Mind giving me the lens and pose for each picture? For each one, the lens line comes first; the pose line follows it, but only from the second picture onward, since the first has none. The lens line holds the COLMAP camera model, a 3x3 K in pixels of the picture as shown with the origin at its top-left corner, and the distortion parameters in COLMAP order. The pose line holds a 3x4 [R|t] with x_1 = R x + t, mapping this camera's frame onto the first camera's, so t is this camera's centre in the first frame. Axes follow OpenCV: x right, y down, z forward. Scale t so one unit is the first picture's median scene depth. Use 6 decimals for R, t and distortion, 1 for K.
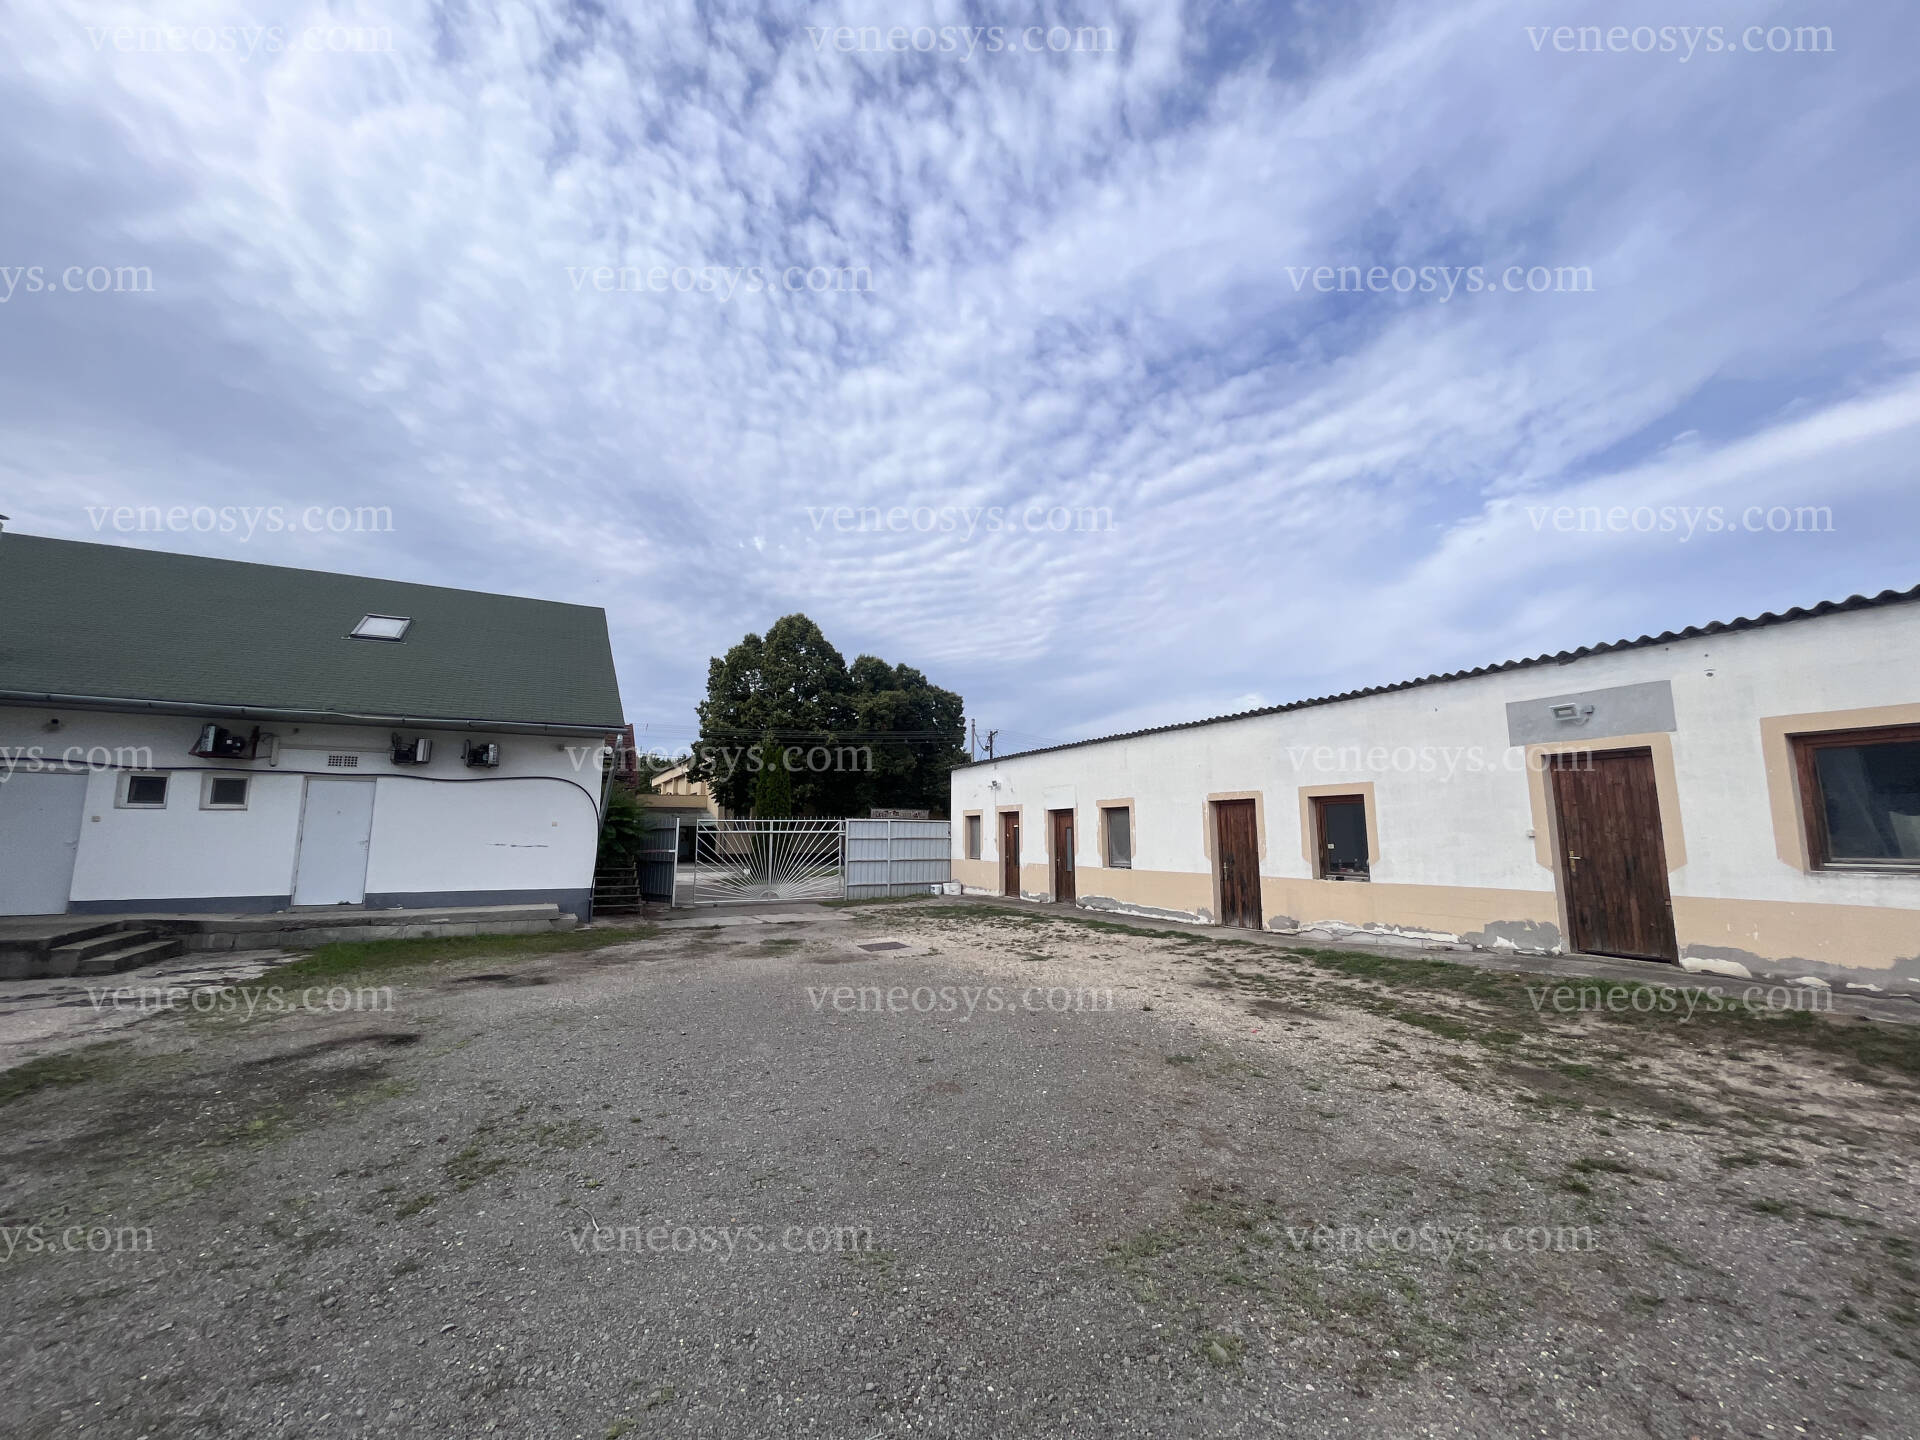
lens RADIAL K [[773.8, 0, 962.7], [0, 773.8, 728.5], [0, 0, 1]] dist [-0.008178, 0.000130]
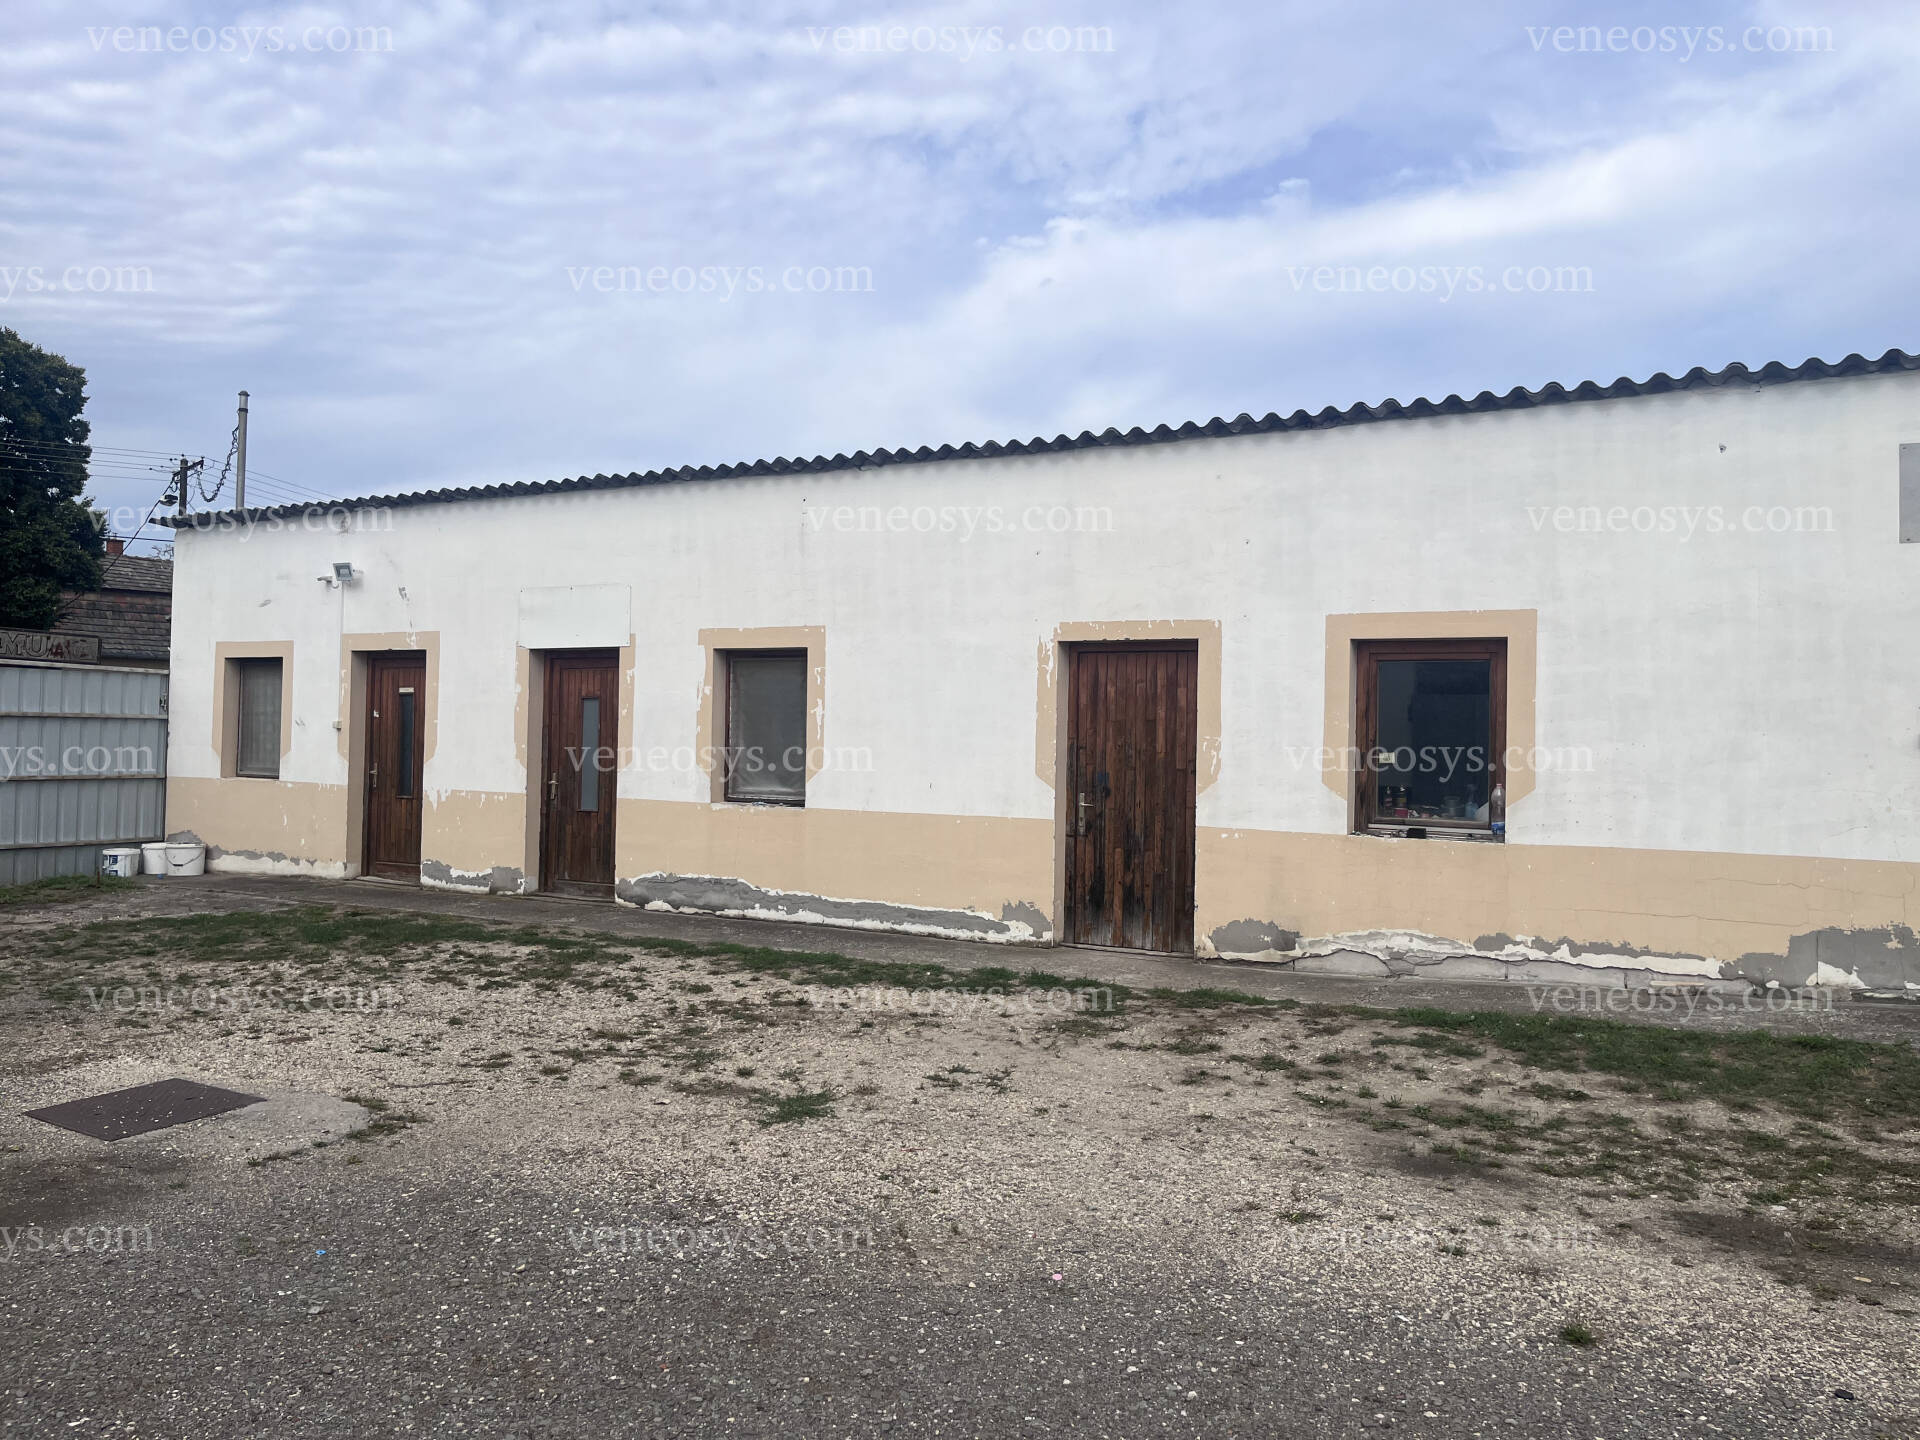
lens RADIAL K [[1443.9, 0, 1045.7], [0, 1443.9, 727.4], [0, 0, 1]] dist [0.038791, -0.071606]
pose [[0.823788, 0.030870, 0.566057, -0.110498], [-0.103966, 0.989808, 0.097324, 0.066375], [-0.557283, -0.139025, 0.818601, 0.388584]]
